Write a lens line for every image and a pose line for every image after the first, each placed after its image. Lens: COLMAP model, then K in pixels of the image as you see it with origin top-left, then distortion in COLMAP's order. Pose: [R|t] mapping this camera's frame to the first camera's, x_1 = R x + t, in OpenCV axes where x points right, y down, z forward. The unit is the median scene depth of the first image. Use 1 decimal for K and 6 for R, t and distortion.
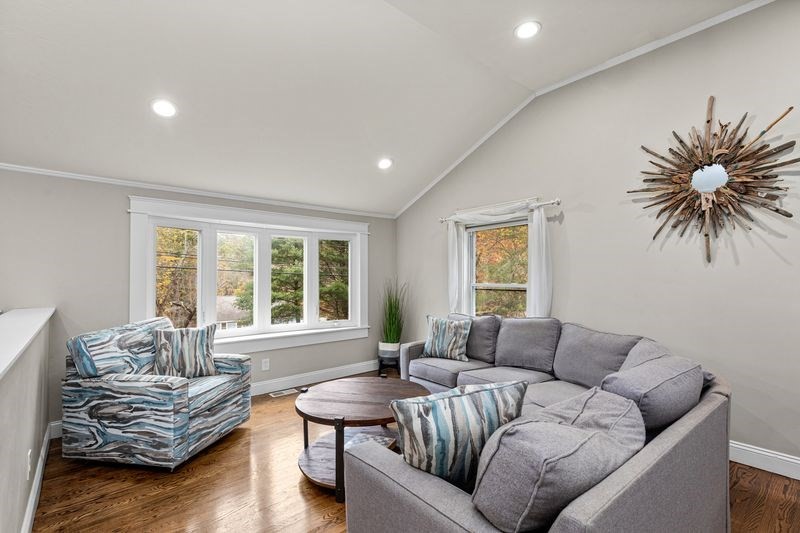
lens RADIAL K [[369.1, 0, 406.3], [0, 369.1, 272.5], [0, 0, 1]] dist [0.010006, -0.000516]
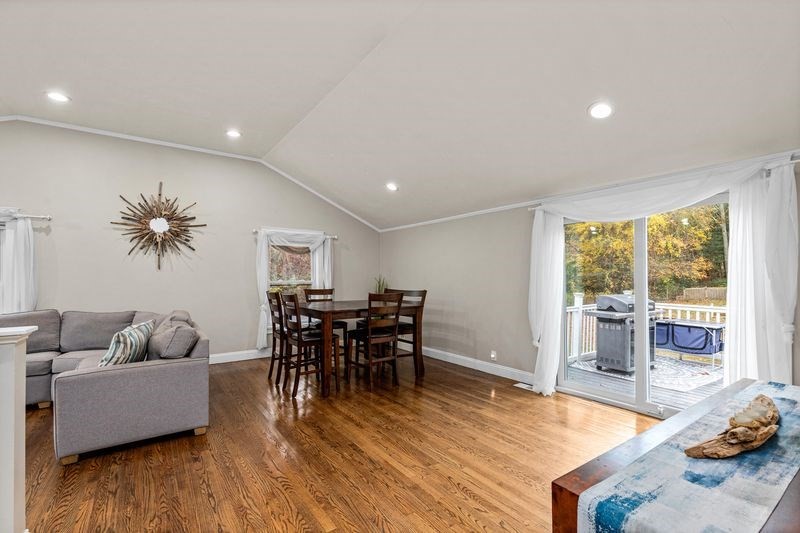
lens RADIAL K [[369.1, 0, 404.1], [0, 369.1, 274.1], [0, 0, 1]] dist [0.010006, -0.000516]
pose [[0.095791, 0.005024, 0.995389, -0.912823], [-0.009167, 0.999949, -0.004165, -0.006593], [-0.995359, -0.008726, 0.095832, -0.407495]]
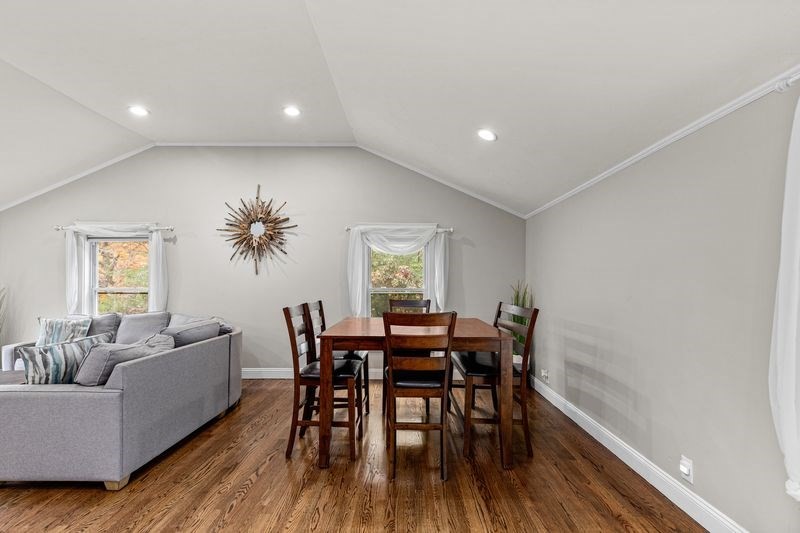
lens RADIAL K [[369.1, 0, 403.2], [0, 369.1, 283.5], [0, 0, 1]] dist [0.010006, -0.000516]
pose [[0.664400, 0.002286, 0.747373, -0.069284], [-0.012428, 0.999891, 0.007989, -0.007169], [-0.747274, -0.014596, 0.664356, -0.734103]]
